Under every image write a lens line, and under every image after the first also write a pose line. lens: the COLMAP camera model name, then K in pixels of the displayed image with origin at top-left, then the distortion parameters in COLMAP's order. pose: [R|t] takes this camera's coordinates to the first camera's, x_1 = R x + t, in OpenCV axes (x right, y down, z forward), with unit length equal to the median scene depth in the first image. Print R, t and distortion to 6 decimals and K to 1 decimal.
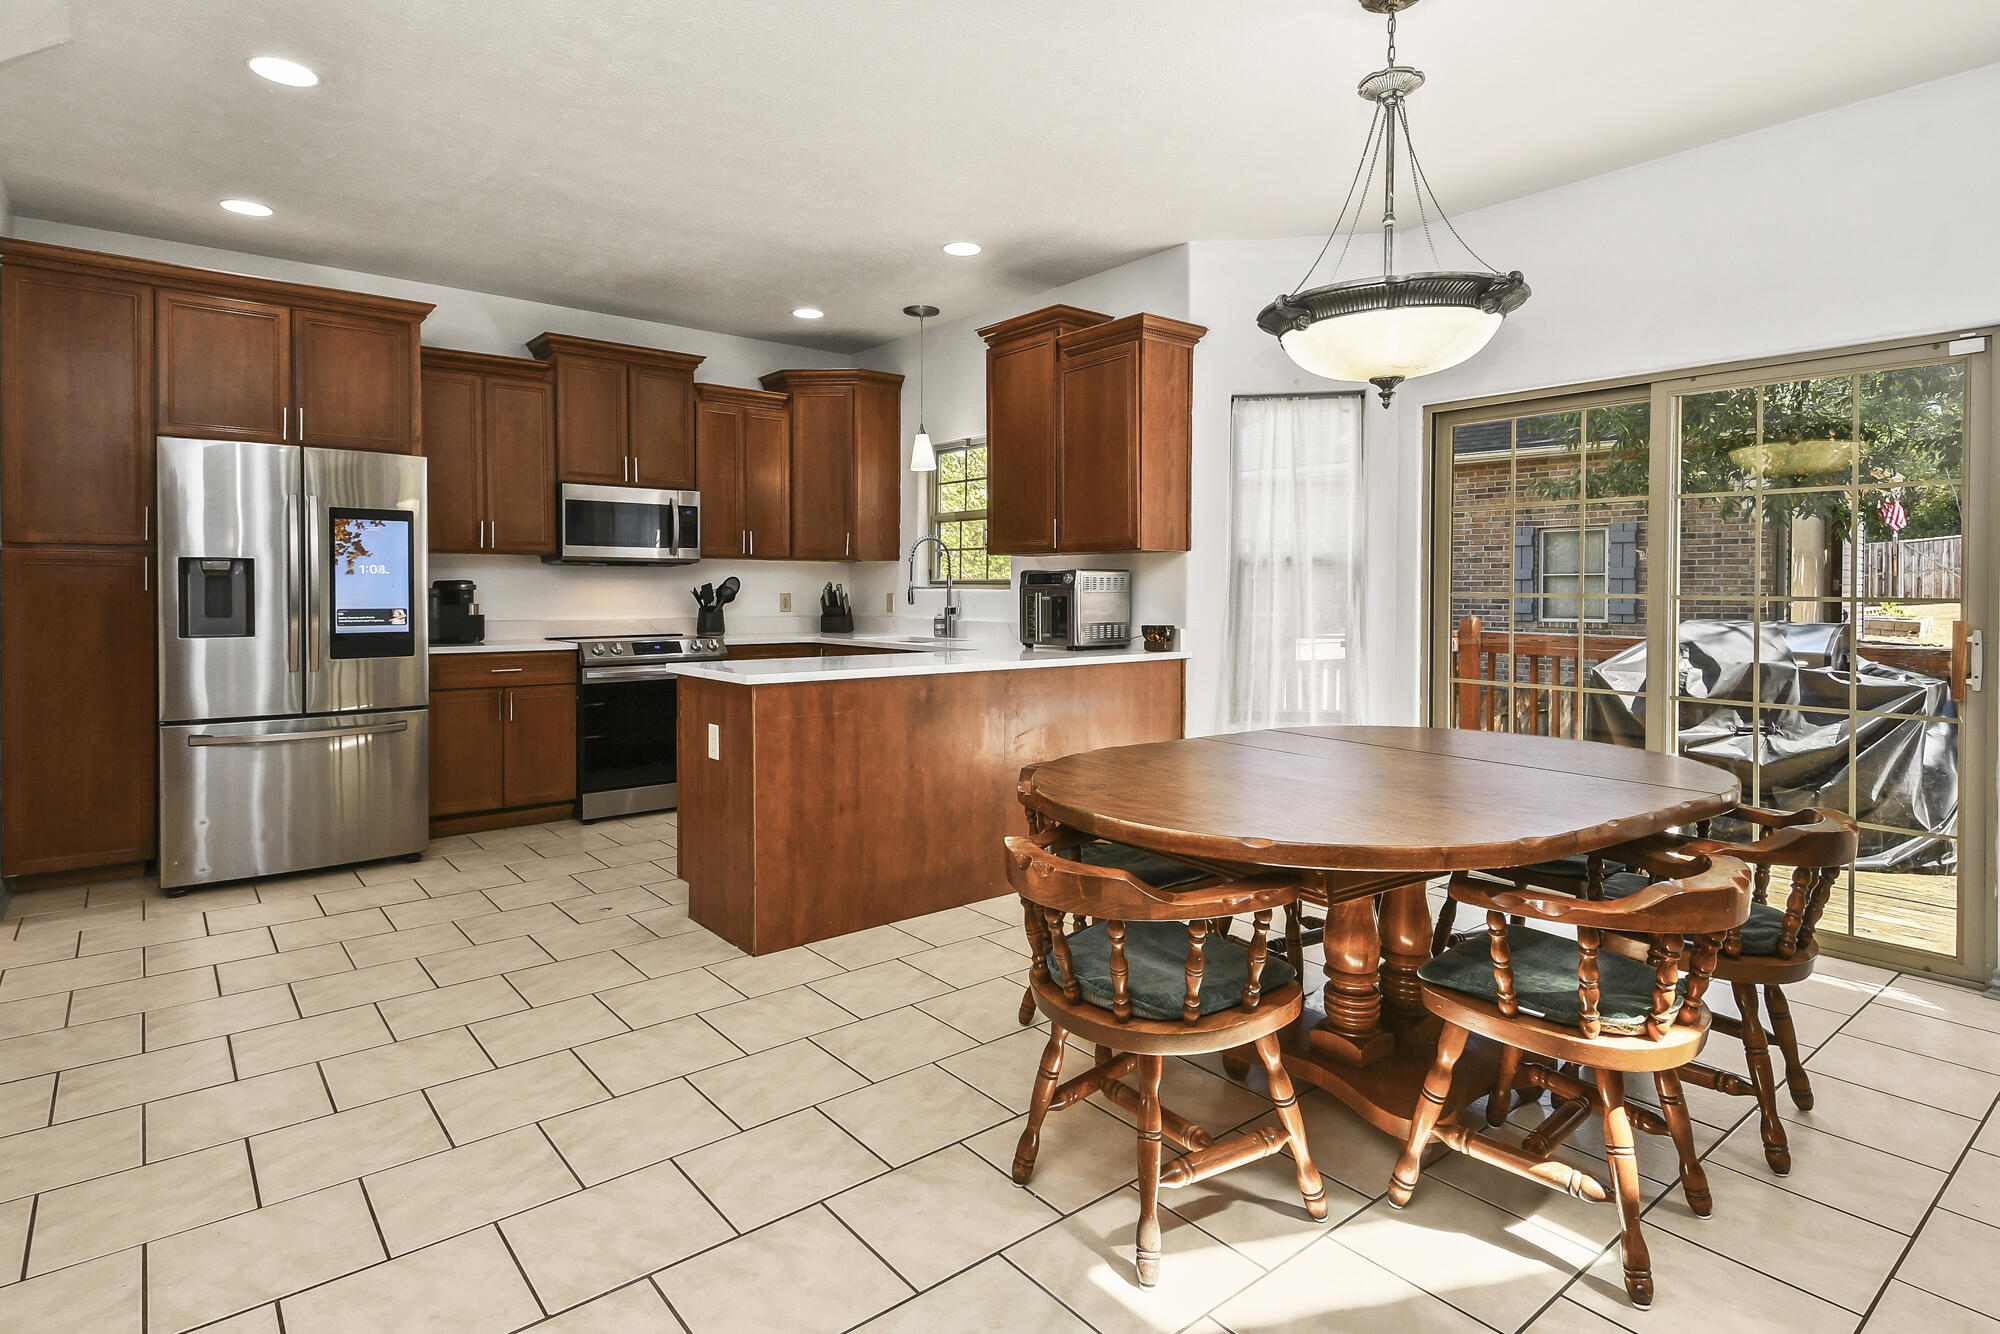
lens RADIAL K [[1043.2, 0, 962.7], [0, 1043.2, 615.8], [0, 0, 1]] dist [0.027051, -0.018222]
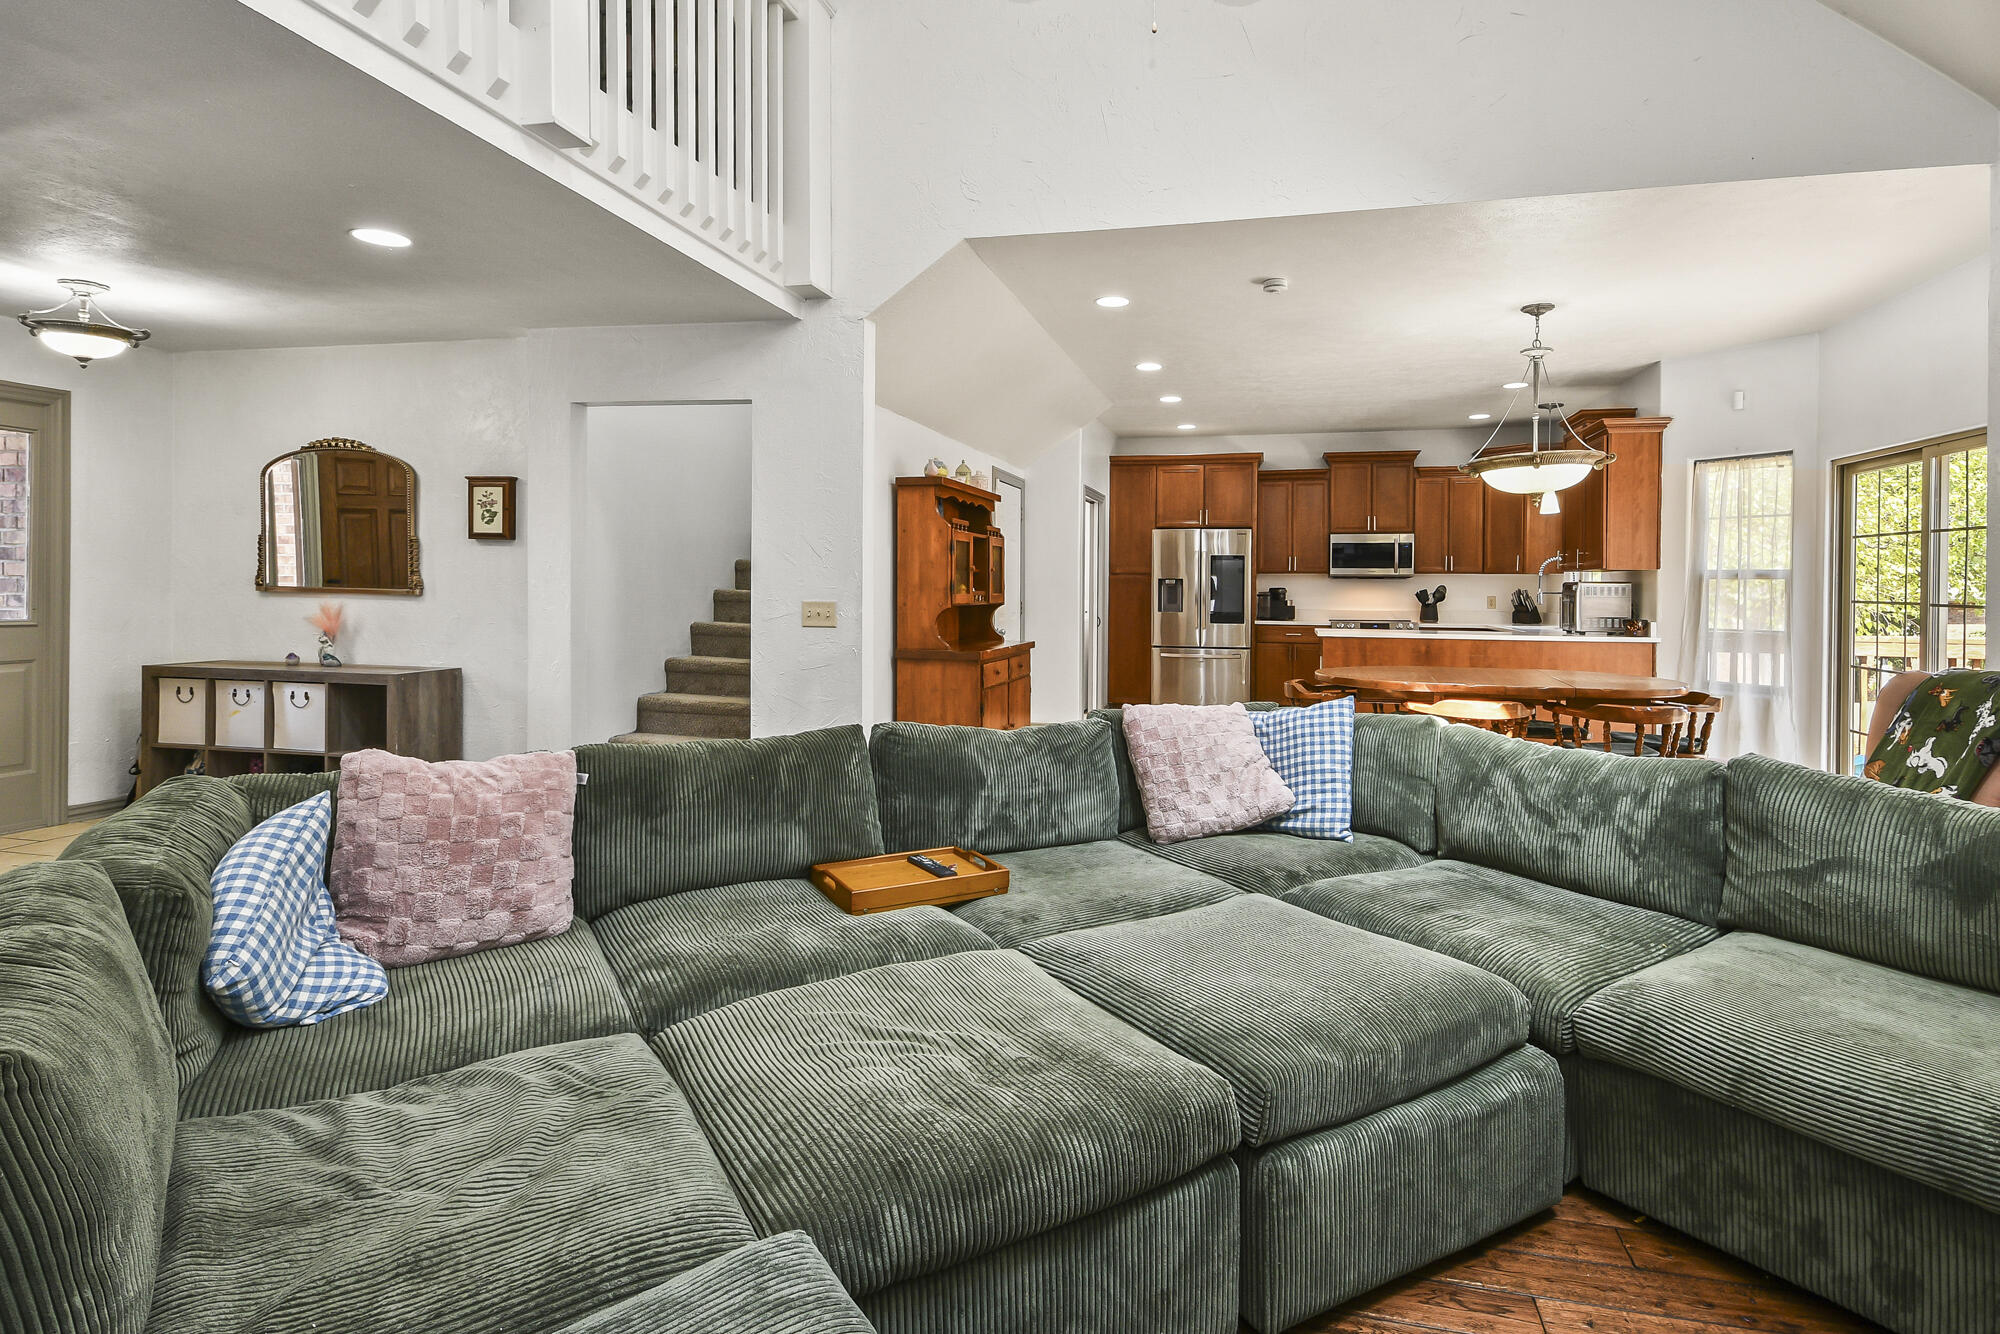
lens RADIAL K [[1007.6, 0, 1036.2], [0, 1007.6, 593.1], [0, 0, 1]] dist [0.019174, -0.001343]
pose [[0.637648, 0.005575, -0.770308, 0.727930], [-0.022073, 0.999695, -0.011036, 0.007168], [0.770012, 0.024040, 0.637576, -0.576627]]
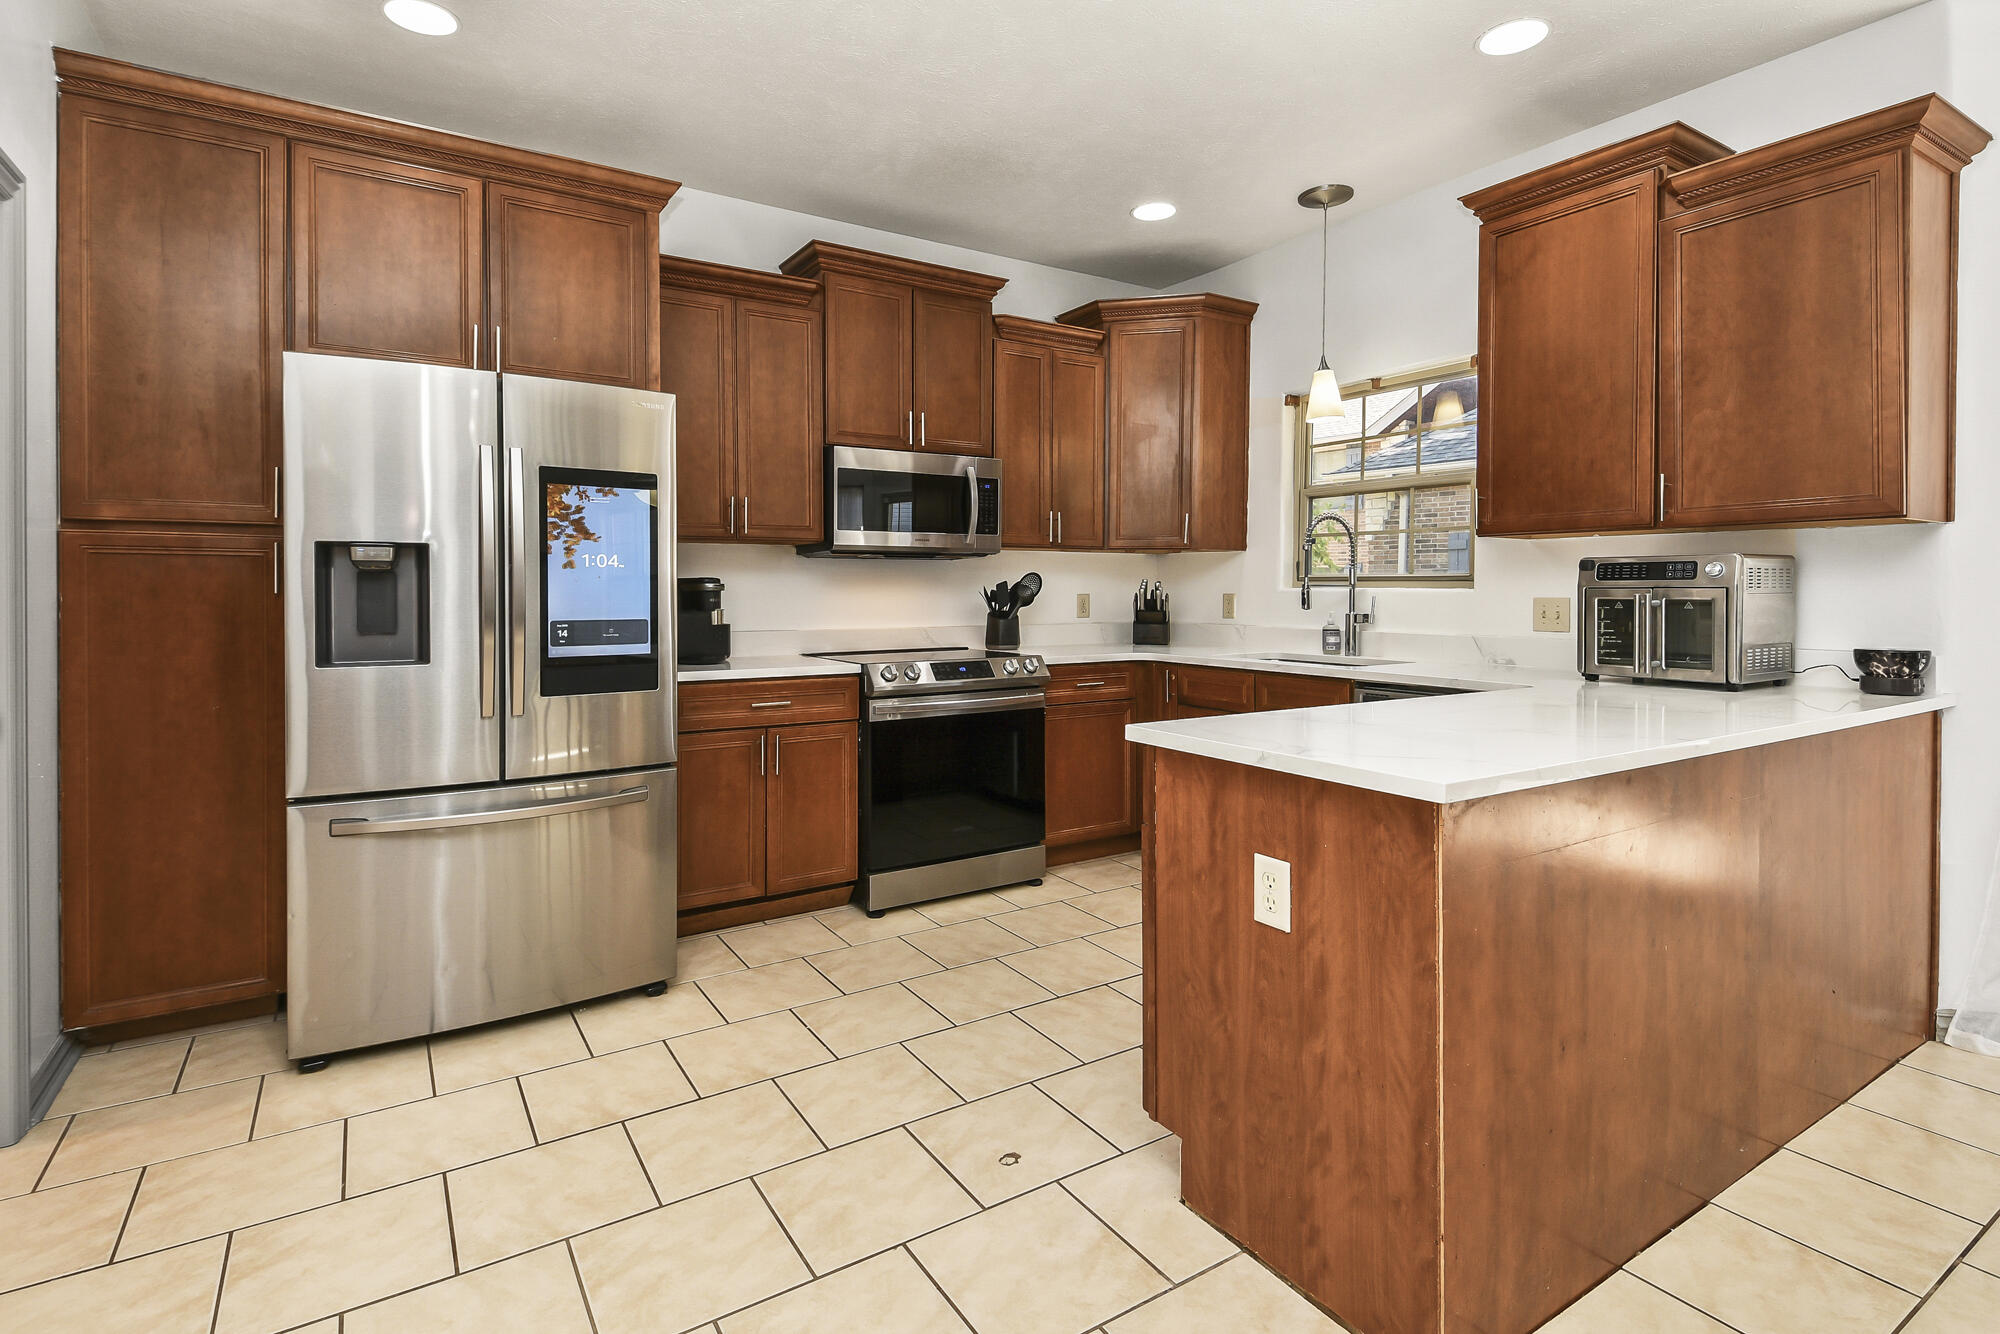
lens RADIAL K [[954.2, 0, 997.9], [0, 954.2, 613.2], [0, 0, 1]] dist [0.002751, -0.000441]
pose [[0.996779, 0.000141, -0.080199, -0.242591], [0.000018, 0.999998, 0.001983, -0.011378], [0.080199, -0.001978, 0.996777, 0.386640]]
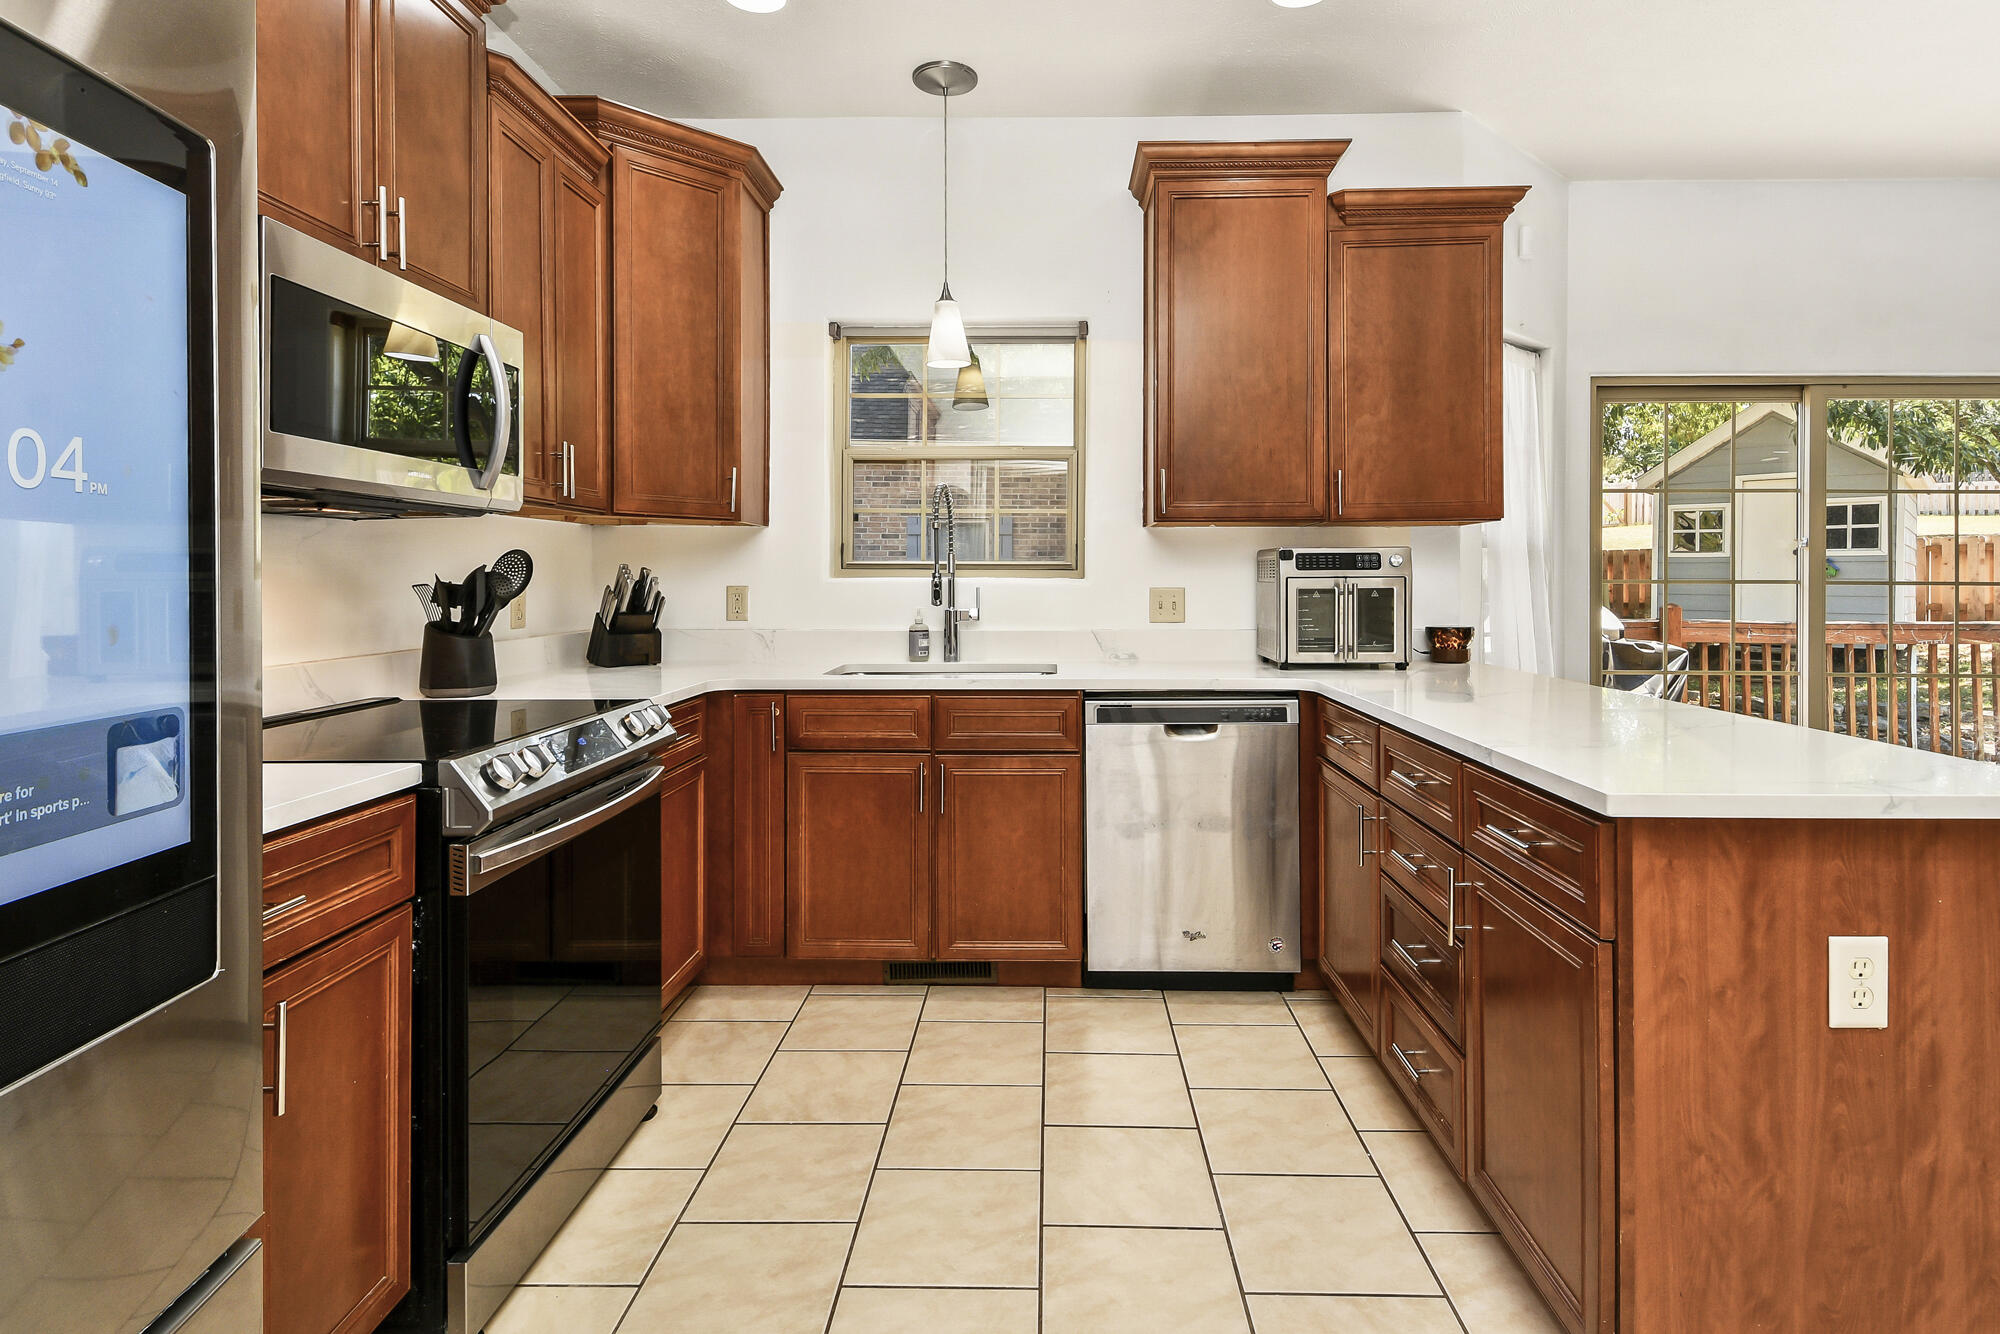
lens RADIAL K [[1032.5, 0, 1039.0], [0, 1032.5, 597.1], [0, 0, 1]] dist [0.000289, -0.001639]
pose [[0.624143, -0.016842, 0.781129, -0.534690], [0.020622, 0.999774, 0.005079, -0.020711], [-0.781038, 0.012939, 0.624349, 0.744501]]
